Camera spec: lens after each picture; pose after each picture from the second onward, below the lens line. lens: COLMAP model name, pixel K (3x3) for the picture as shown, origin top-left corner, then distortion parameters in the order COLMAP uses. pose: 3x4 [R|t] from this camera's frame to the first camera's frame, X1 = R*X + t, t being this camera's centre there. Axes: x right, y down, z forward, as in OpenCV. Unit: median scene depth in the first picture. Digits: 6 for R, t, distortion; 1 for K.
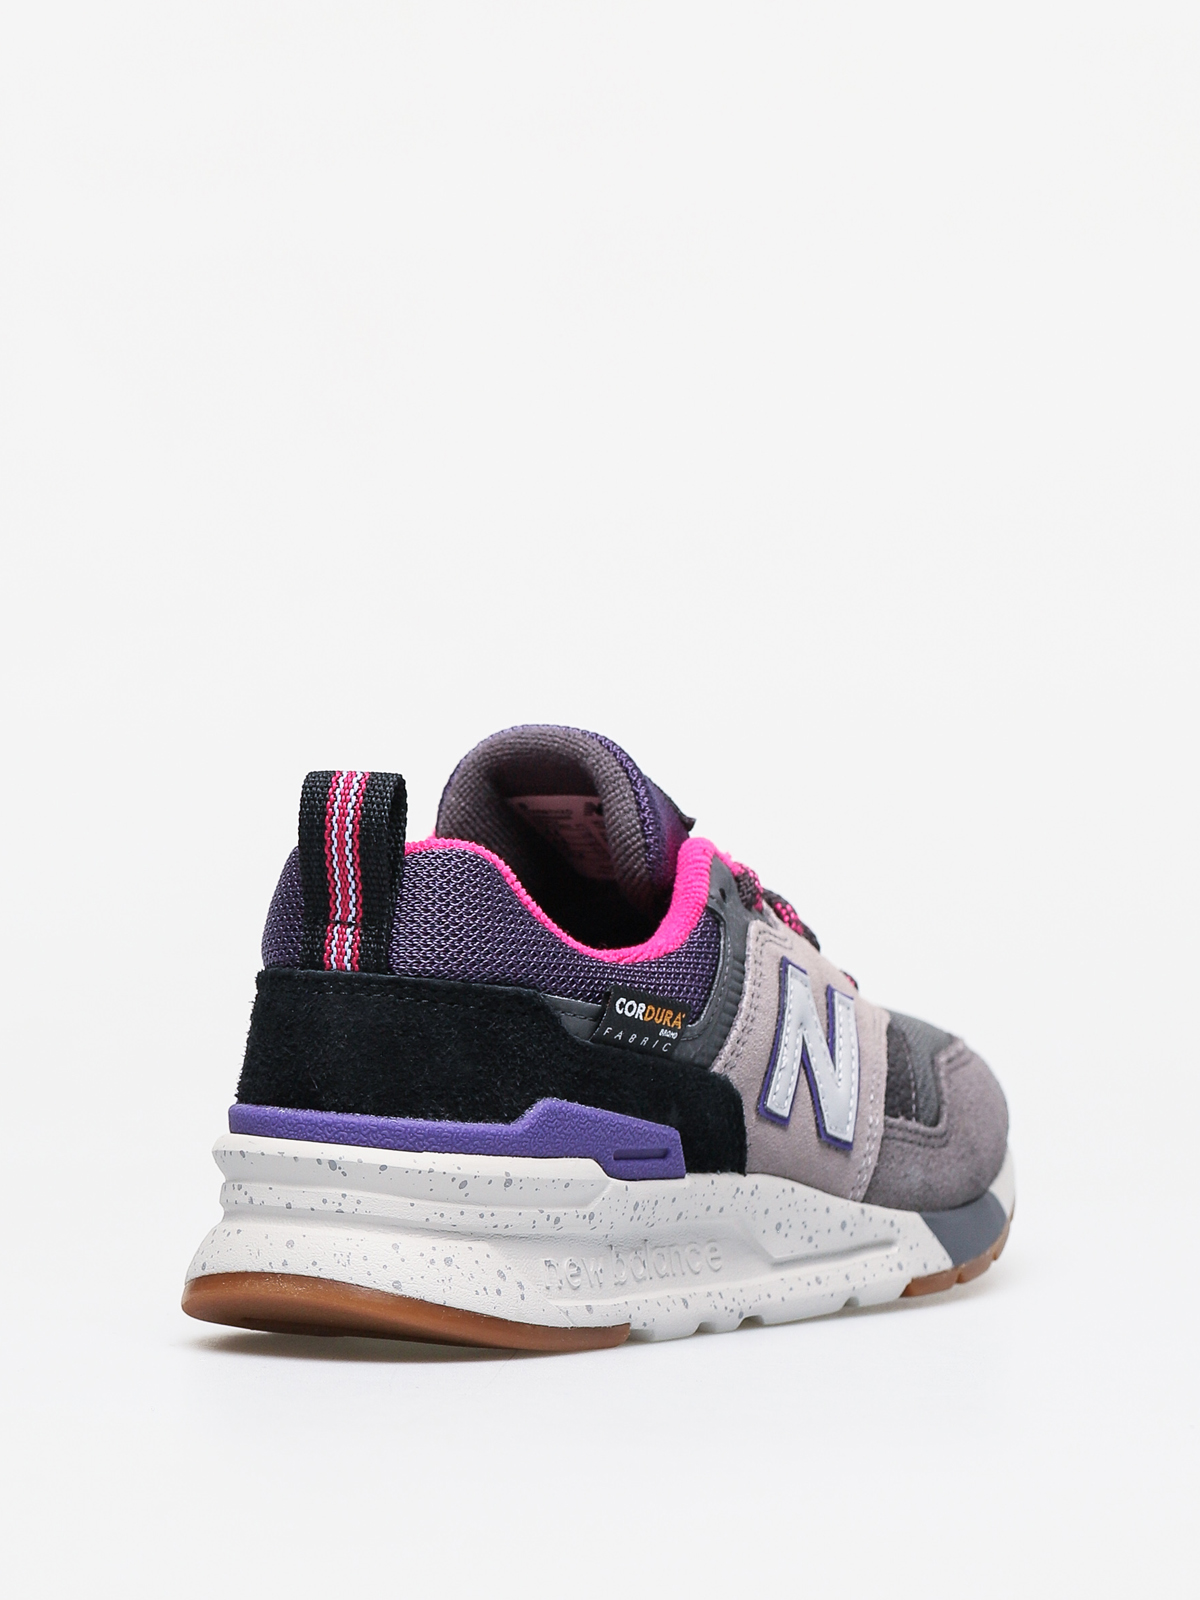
lens RADIAL K [[4523.3, 0, 599.7], [0, 4523.3, 800.8], [0, 0, 1]] dist [0.431423, 0.000000]
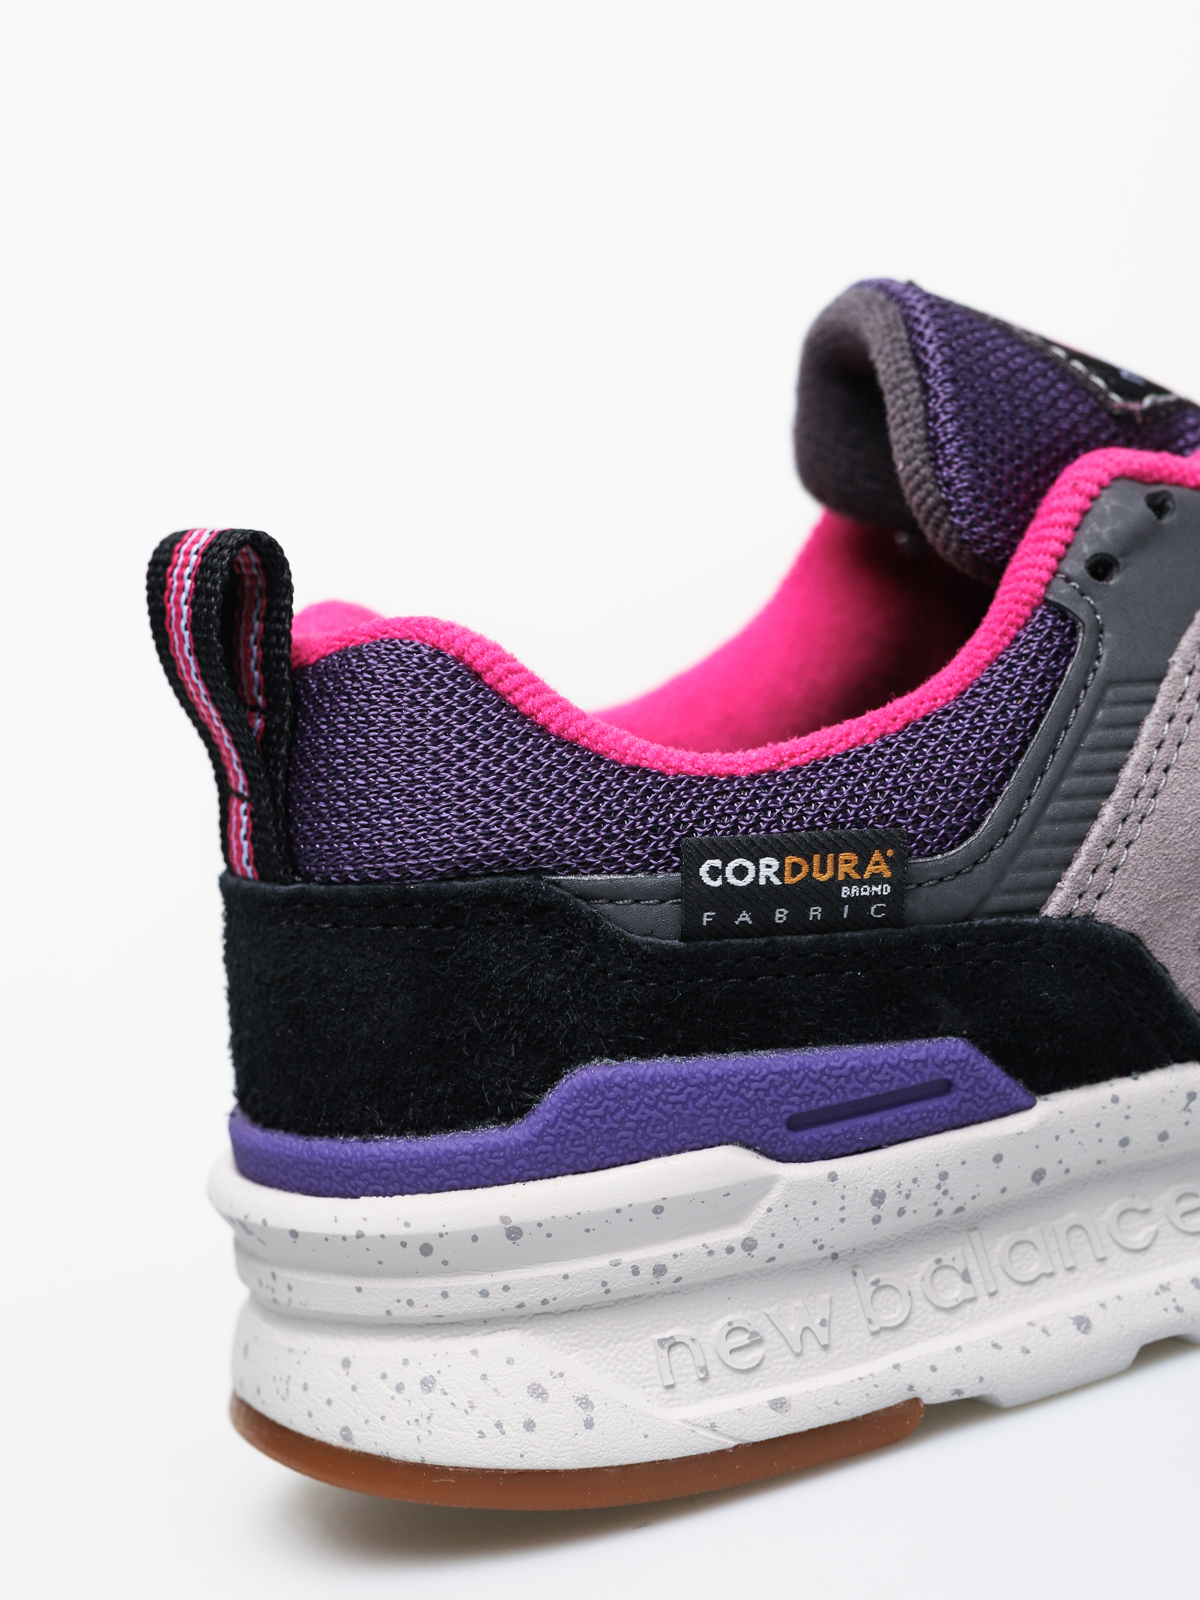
lens RADIAL K [[4523.3, 0, 600.0], [0, 4523.3, 799.7], [0, 0, 1]] dist [0.431423, 0.000000]
pose [[0.825261, -0.110751, -0.553785, 0.299524], [0.206857, 0.971715, 0.113931, -0.028735], [0.525503, -0.208578, 0.824828, 0.546568]]
